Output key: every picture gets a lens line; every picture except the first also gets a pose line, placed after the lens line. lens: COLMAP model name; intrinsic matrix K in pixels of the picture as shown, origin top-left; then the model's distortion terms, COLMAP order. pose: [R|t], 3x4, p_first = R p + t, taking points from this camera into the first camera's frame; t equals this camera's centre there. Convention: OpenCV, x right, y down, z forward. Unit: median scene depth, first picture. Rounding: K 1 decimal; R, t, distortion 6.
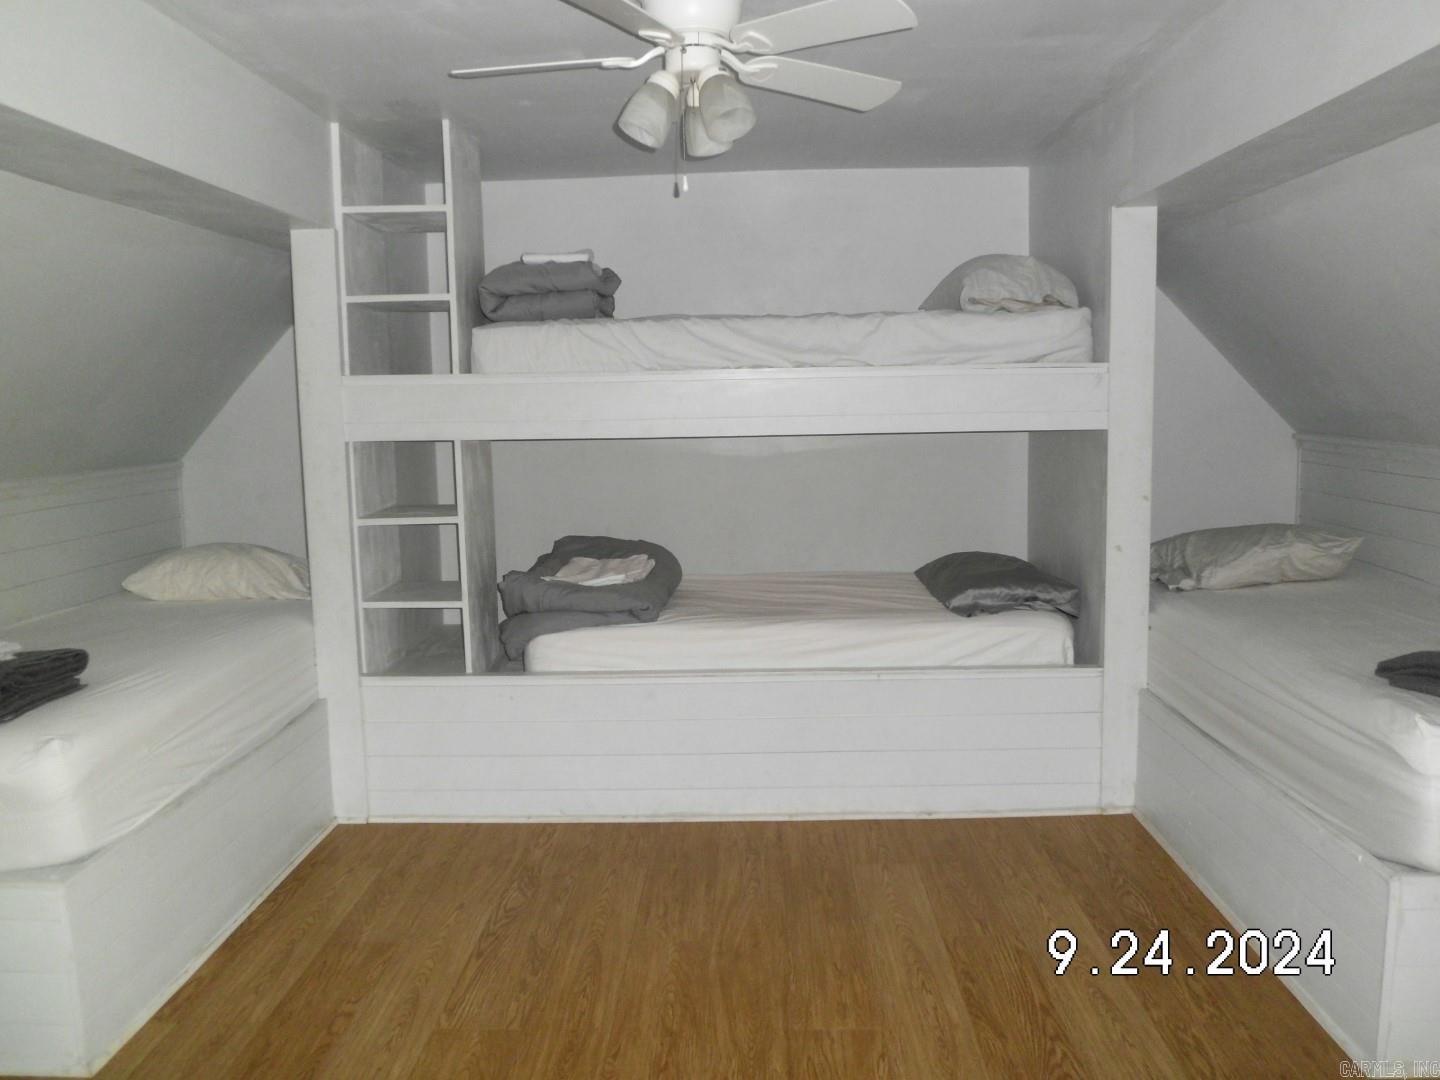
lens RADIAL K [[1083.2, 0, 719.0], [0, 1083.2, 536.3], [0, 0, 1]] dist [-0.056231, 0.005779]
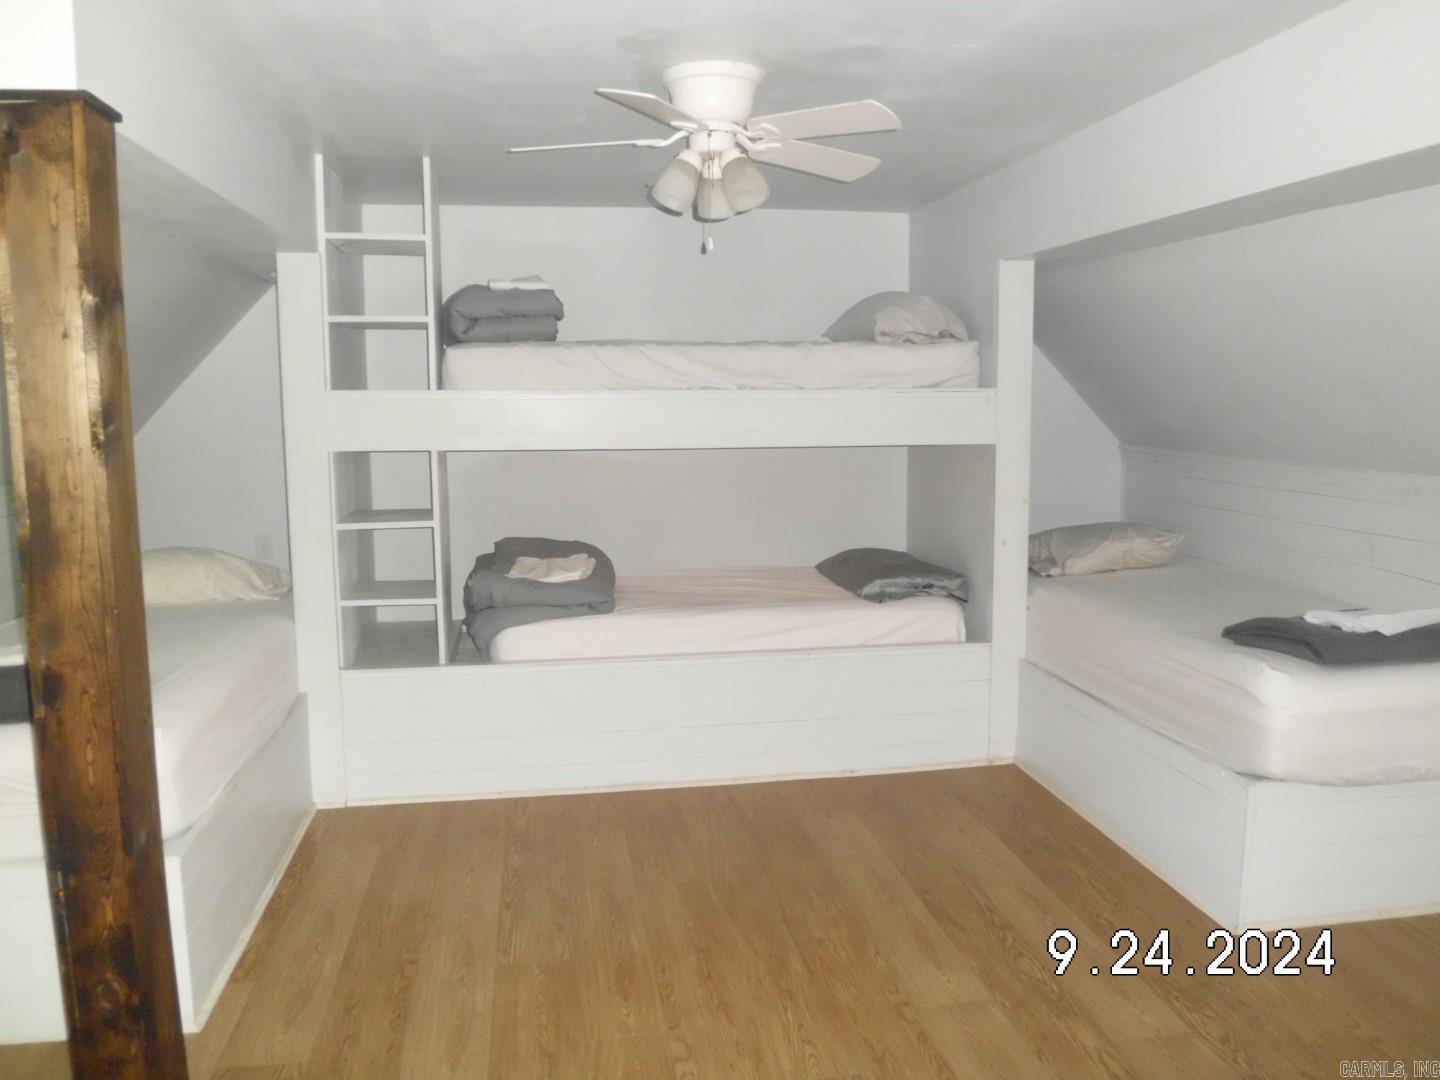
lens RADIAL K [[1083.2, 0, 721.1], [0, 1083.2, 538.1], [0, 0, 1]] dist [-0.056231, 0.005779]
pose [[0.982185, -0.010291, 0.187632, -0.162747], [0.009620, 0.999944, 0.004484, -0.002770], [-0.187668, -0.002599, 0.982229, -0.124903]]
